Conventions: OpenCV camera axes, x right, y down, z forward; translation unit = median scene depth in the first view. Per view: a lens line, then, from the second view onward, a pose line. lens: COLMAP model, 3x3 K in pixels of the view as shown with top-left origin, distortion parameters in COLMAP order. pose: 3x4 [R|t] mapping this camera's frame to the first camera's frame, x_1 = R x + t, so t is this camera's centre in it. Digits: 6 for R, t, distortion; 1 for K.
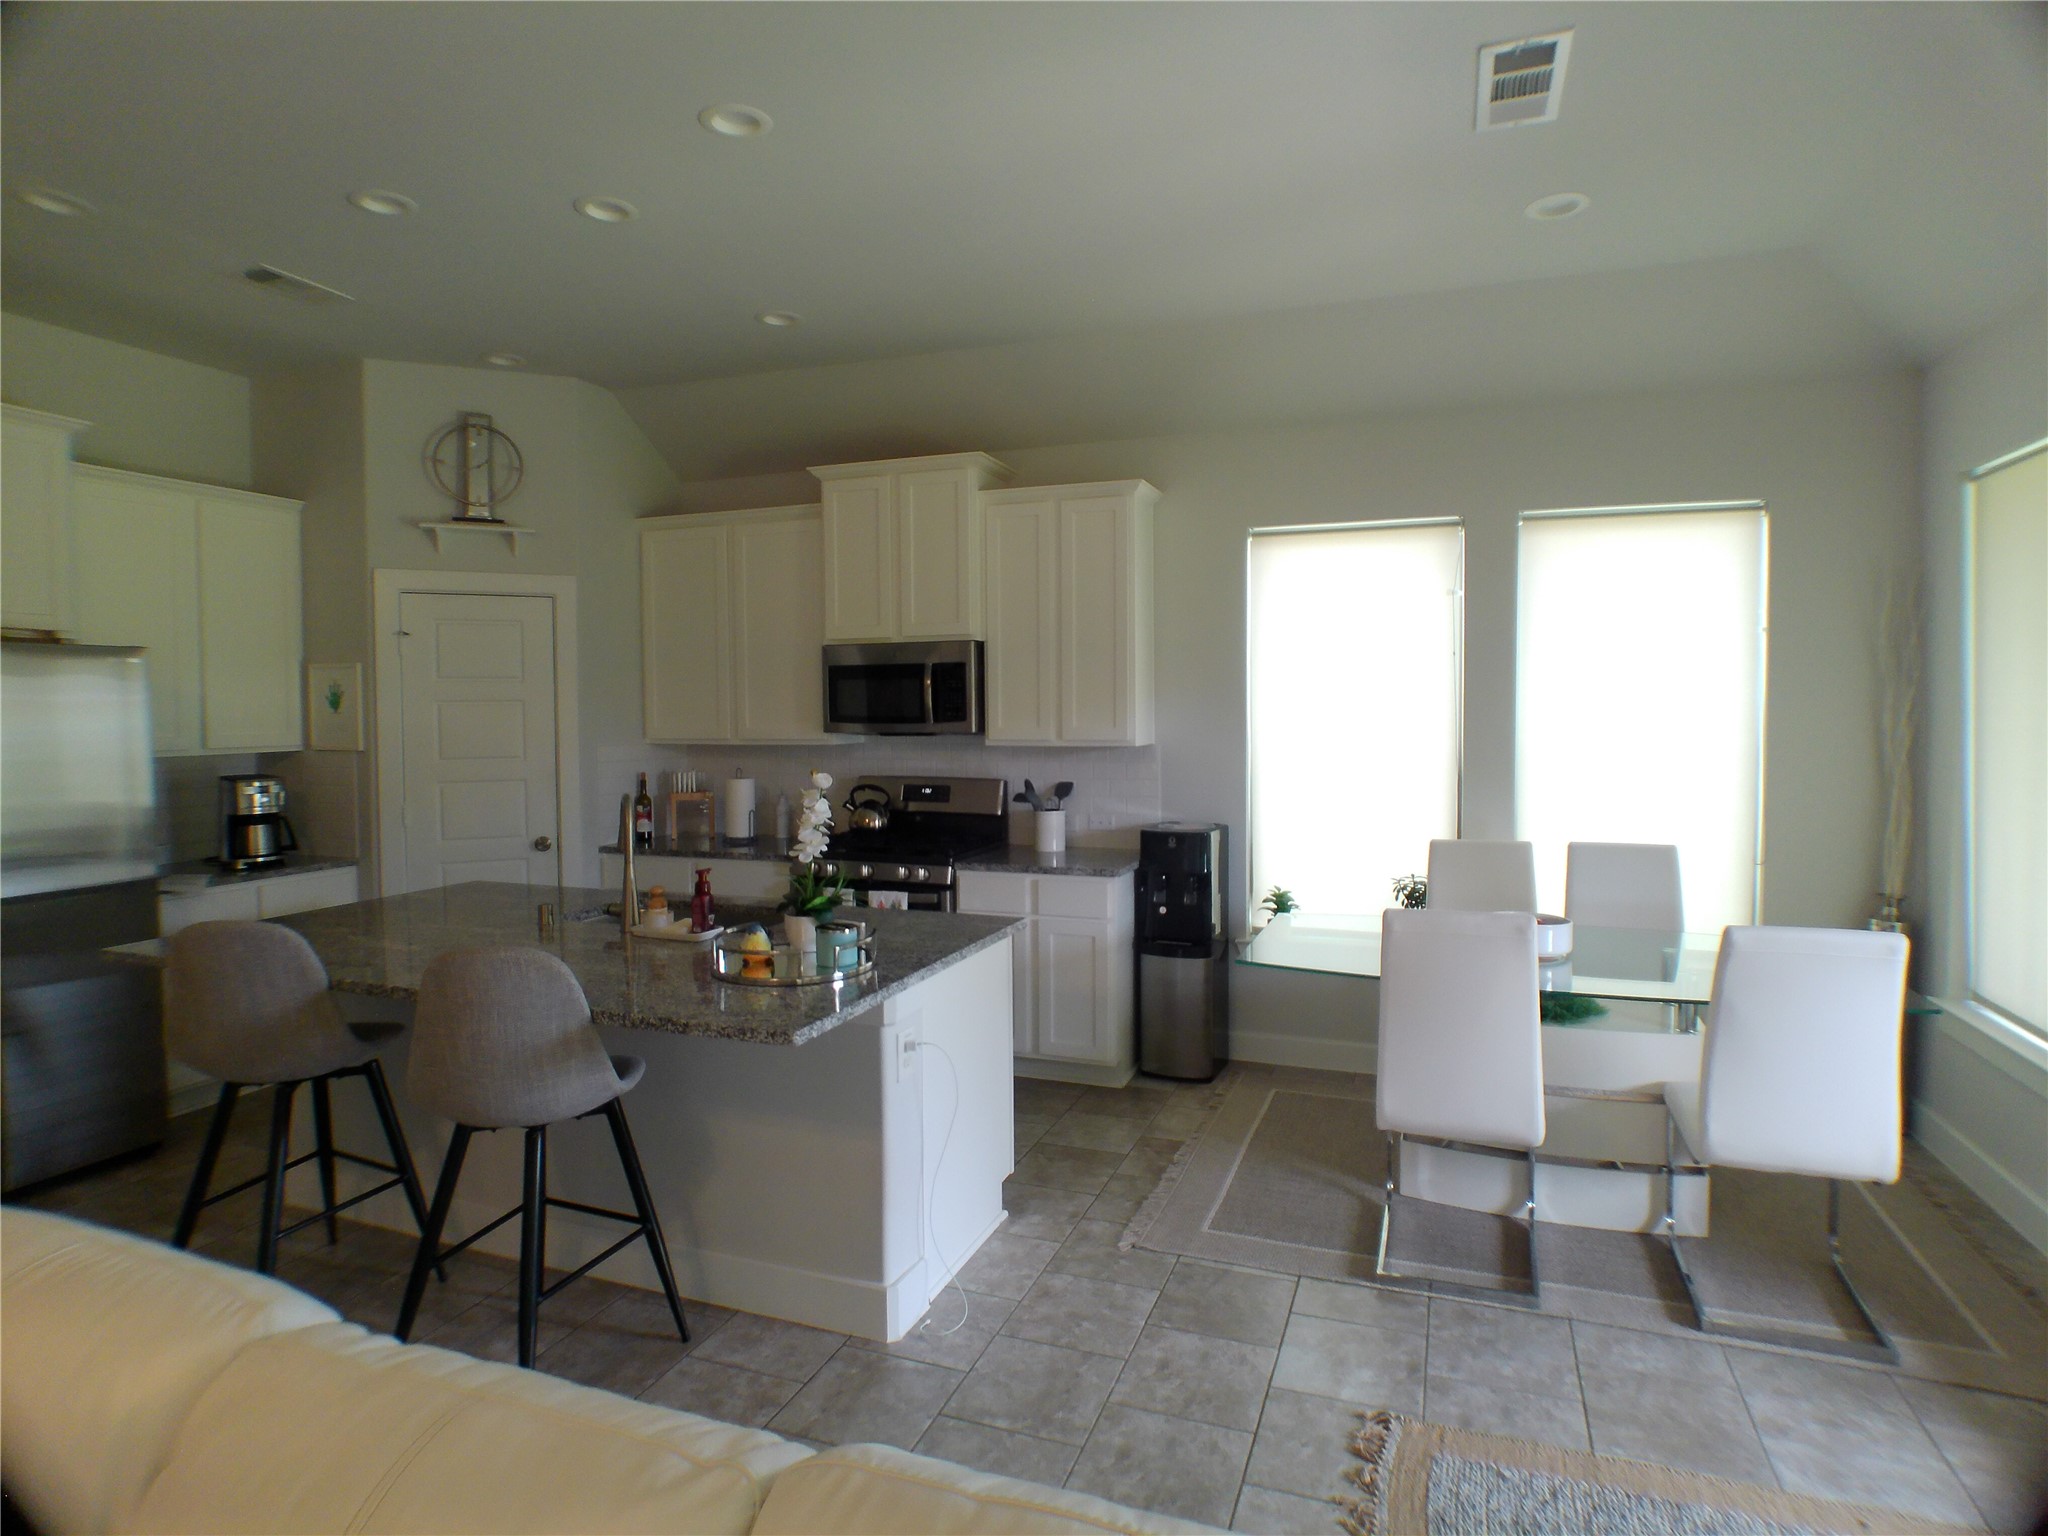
lens RADIAL K [[1112.1, 0, 1032.4], [0, 1112.1, 746.7], [0, 0, 1]] dist [-0.022717, 0.003258]
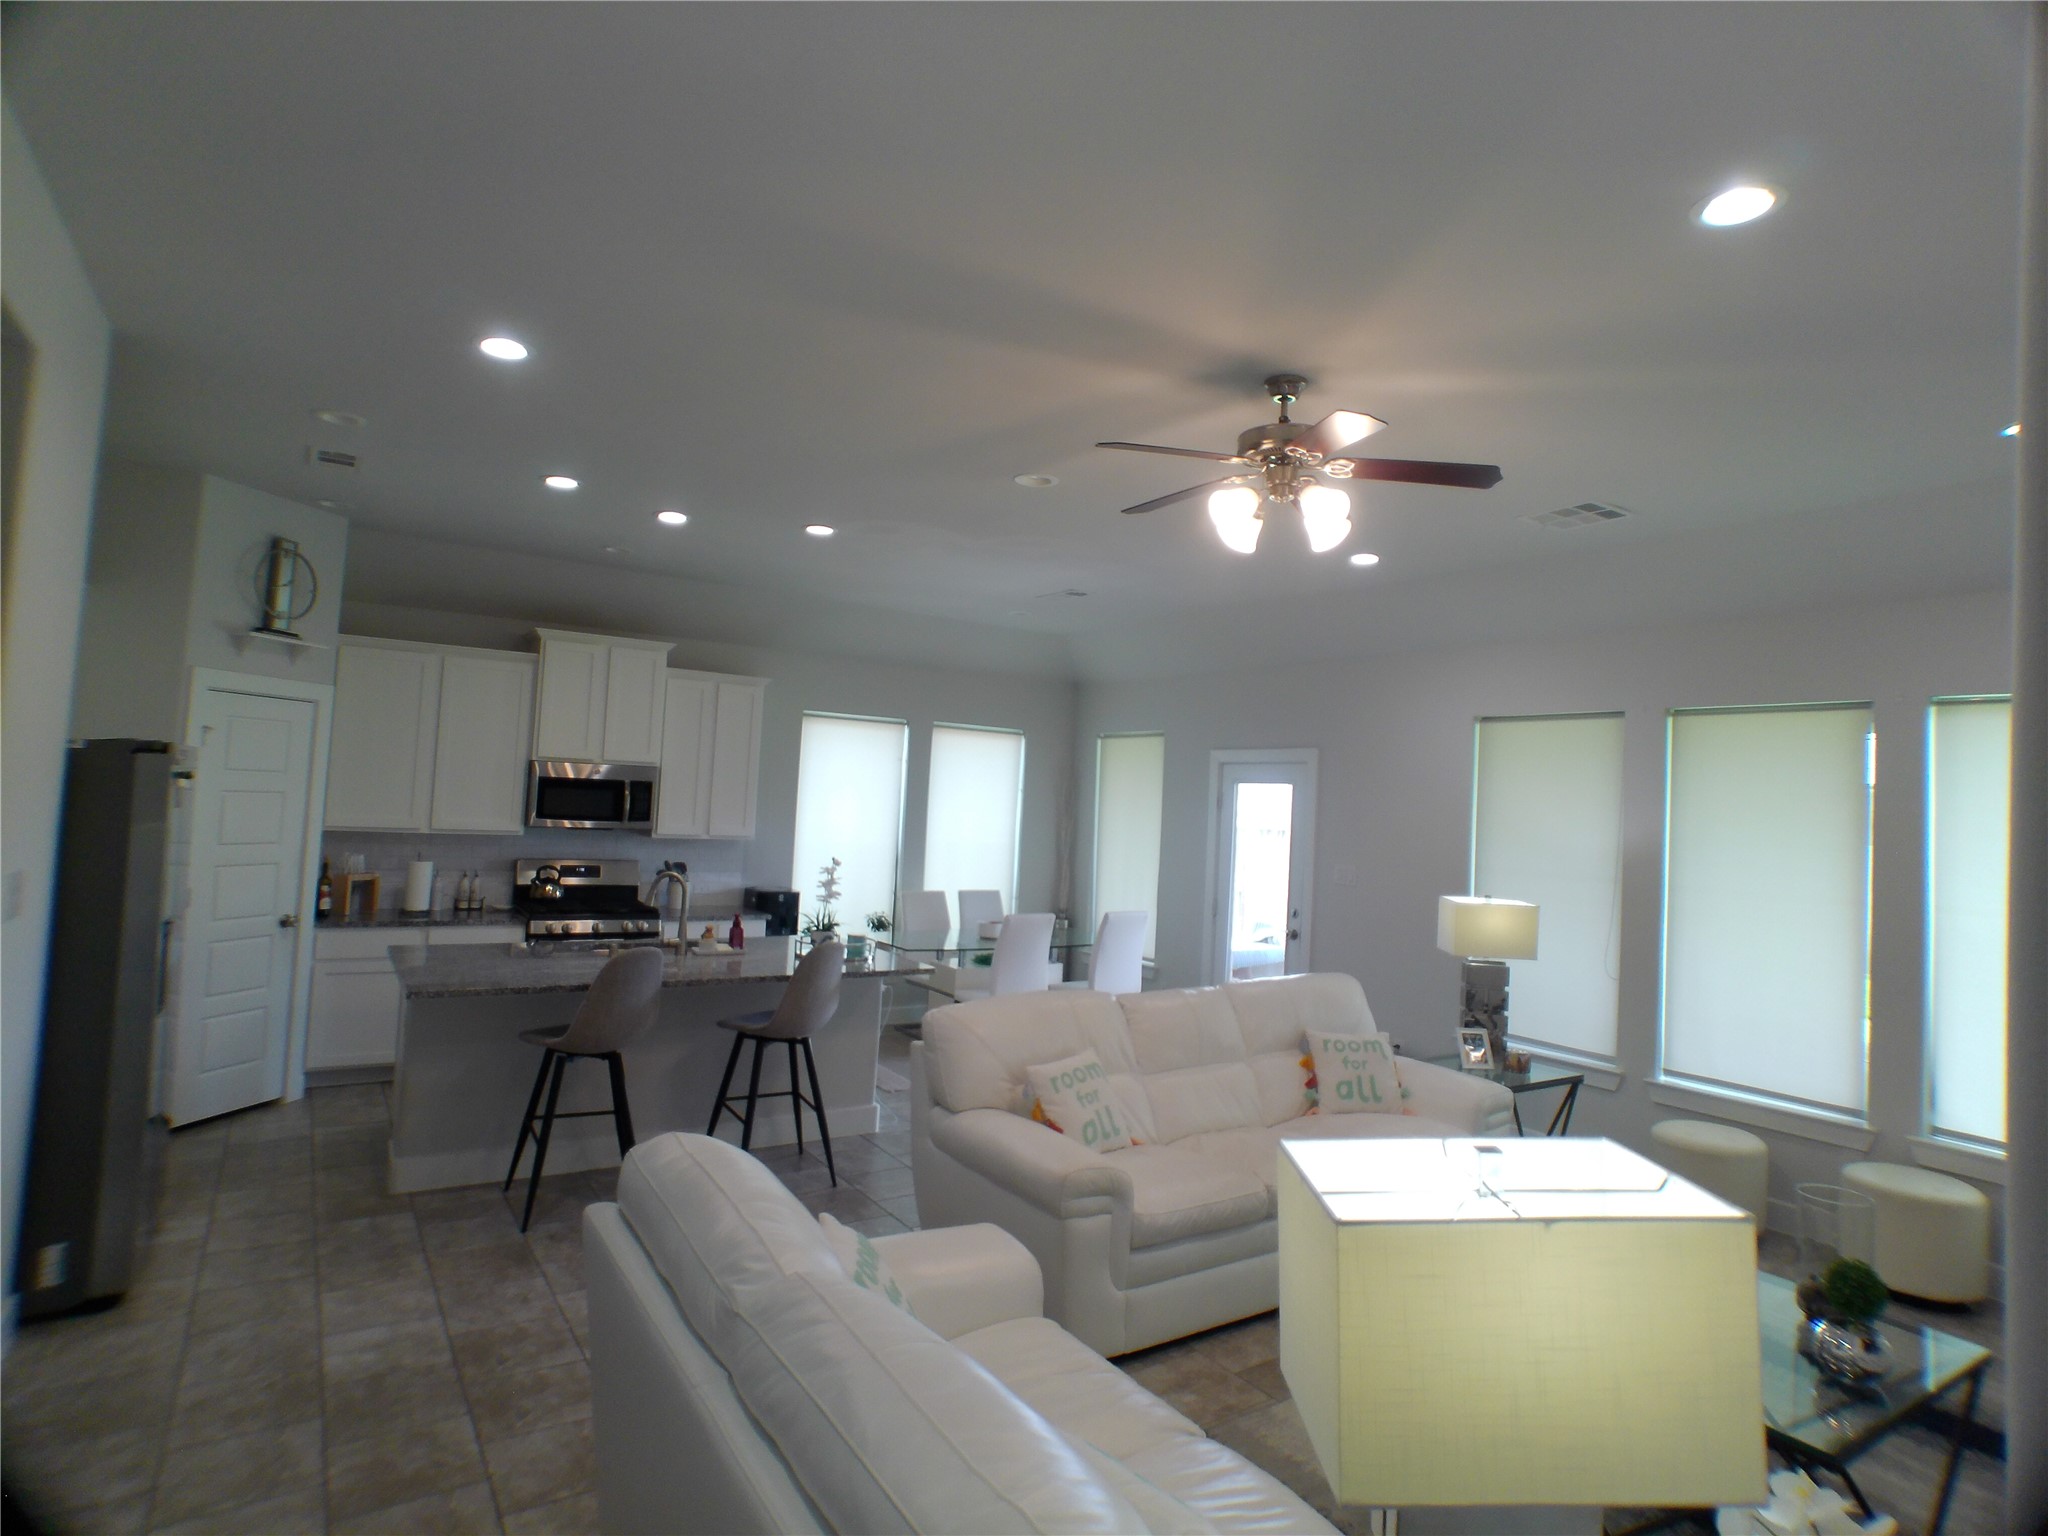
lens RADIAL K [[1112.1, 0, 1035.0], [0, 1112.1, 741.9], [0, 0, 1]] dist [-0.022717, 0.003258]
pose [[0.590544, 0.079155, 0.803114, -1.014454], [-0.020198, 0.996316, -0.083345, -0.016700], [-0.806753, 0.032997, 0.589967, -0.302427]]
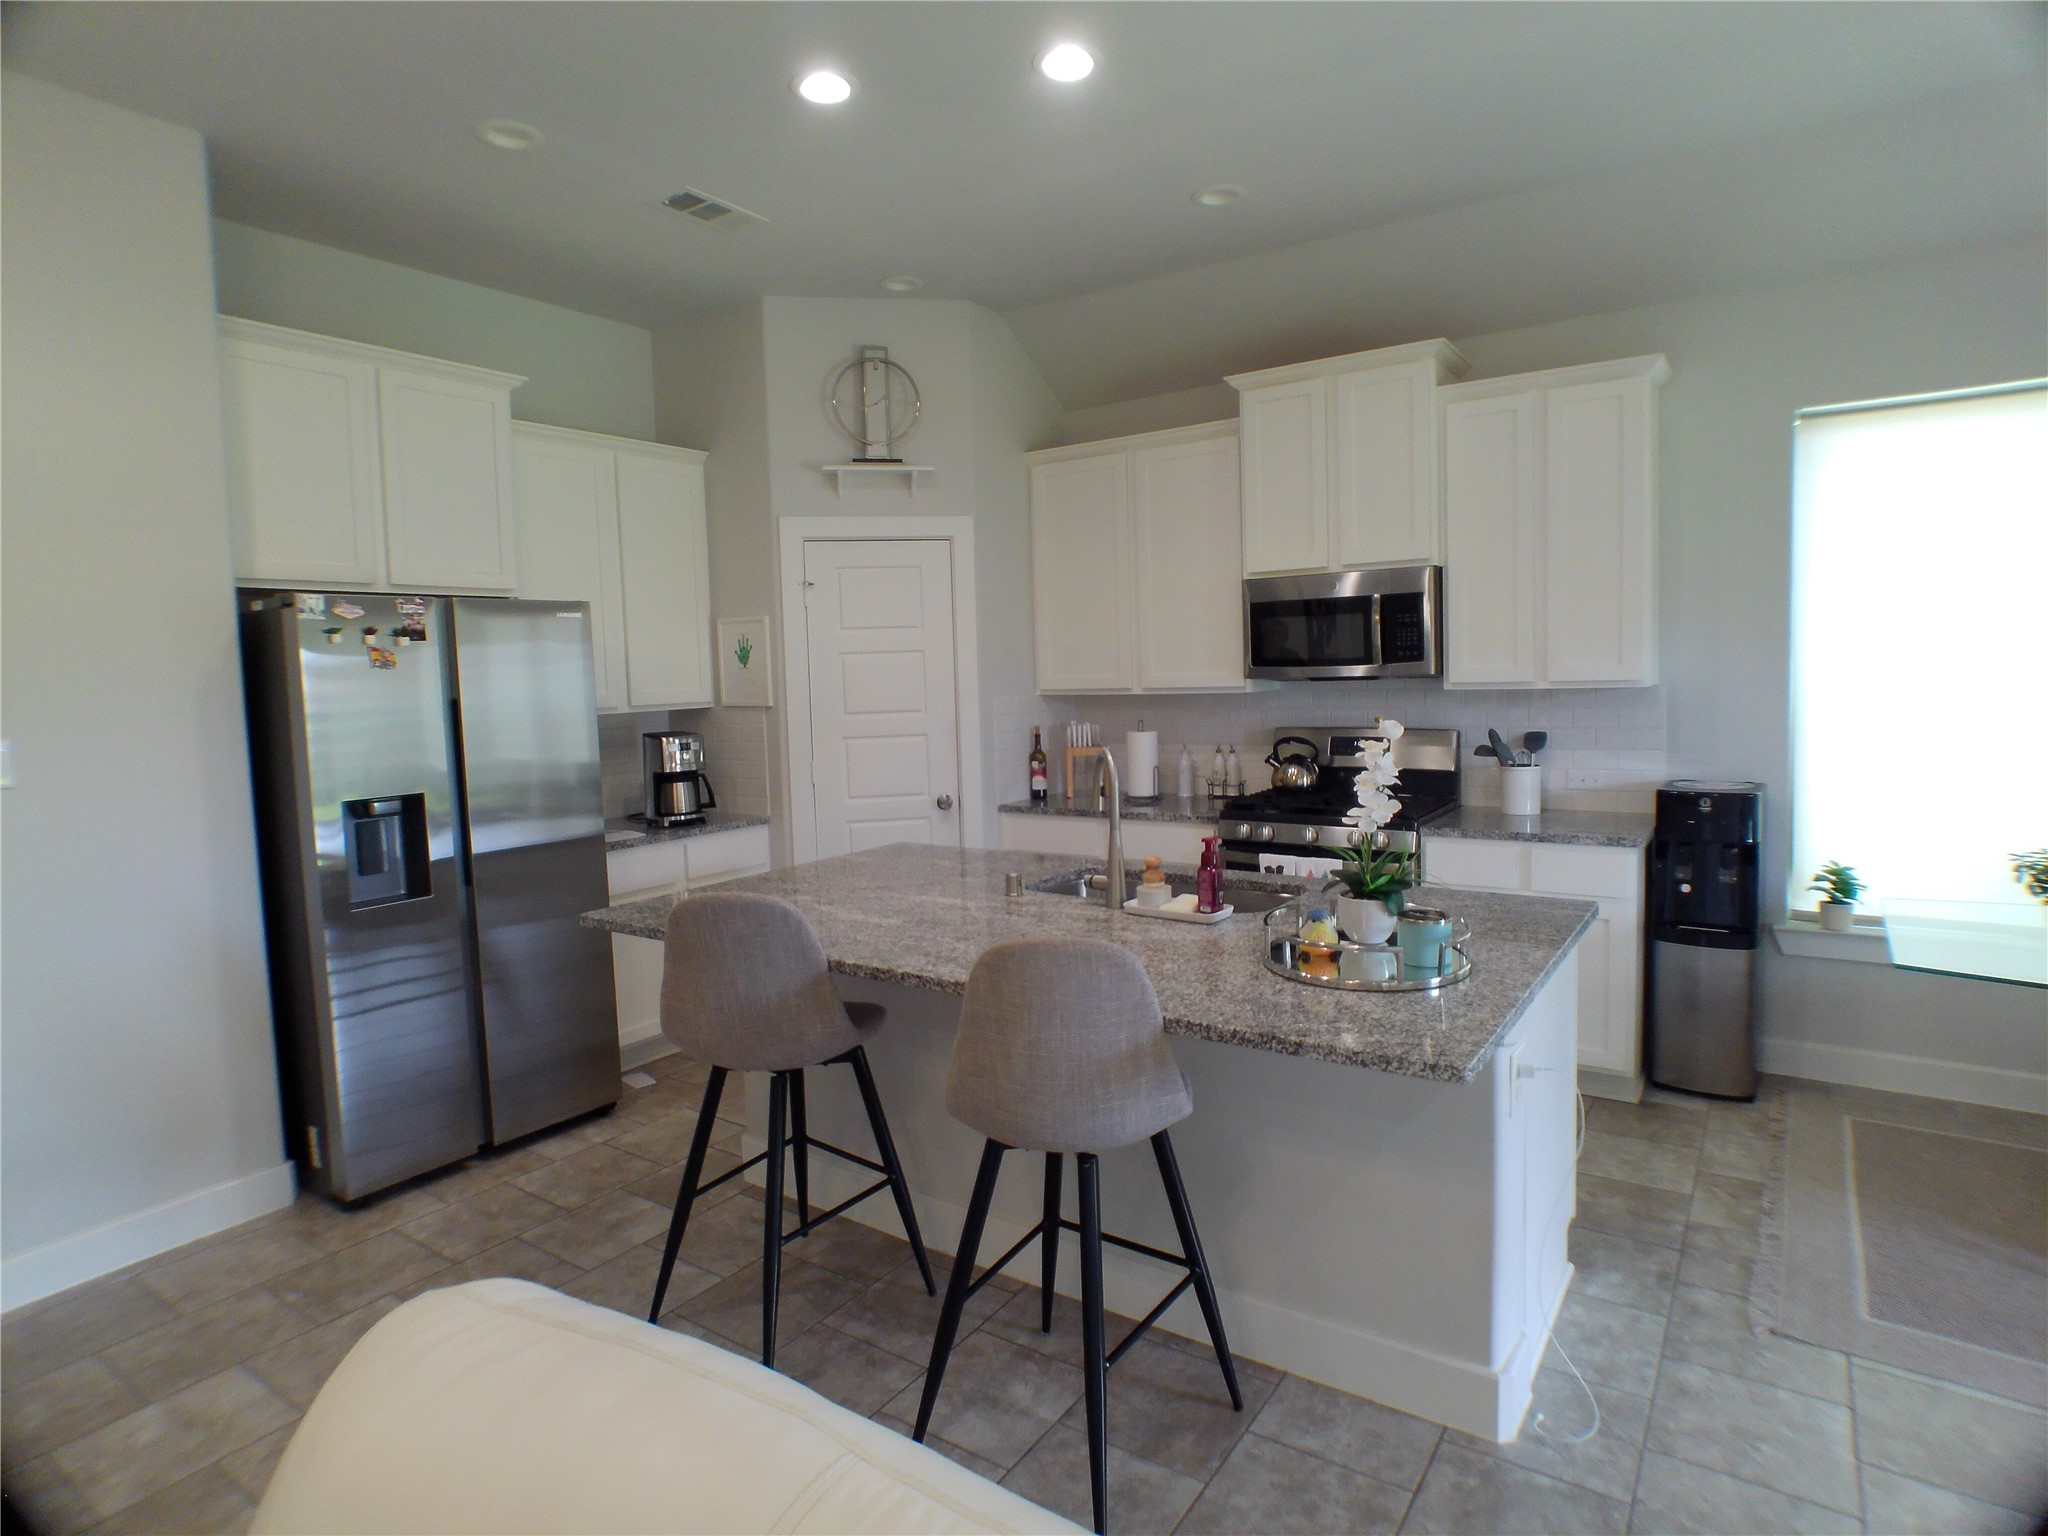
lens RADIAL K [[1112.1, 0, 1035.6], [0, 1112.1, 747.6], [0, 0, 1]] dist [-0.022717, 0.003258]
pose [[0.970931, -0.004933, -0.239310, -0.155517], [0.014841, 0.999105, 0.039616, 0.005302], [0.238900, -0.042016, 0.970135, 0.109160]]
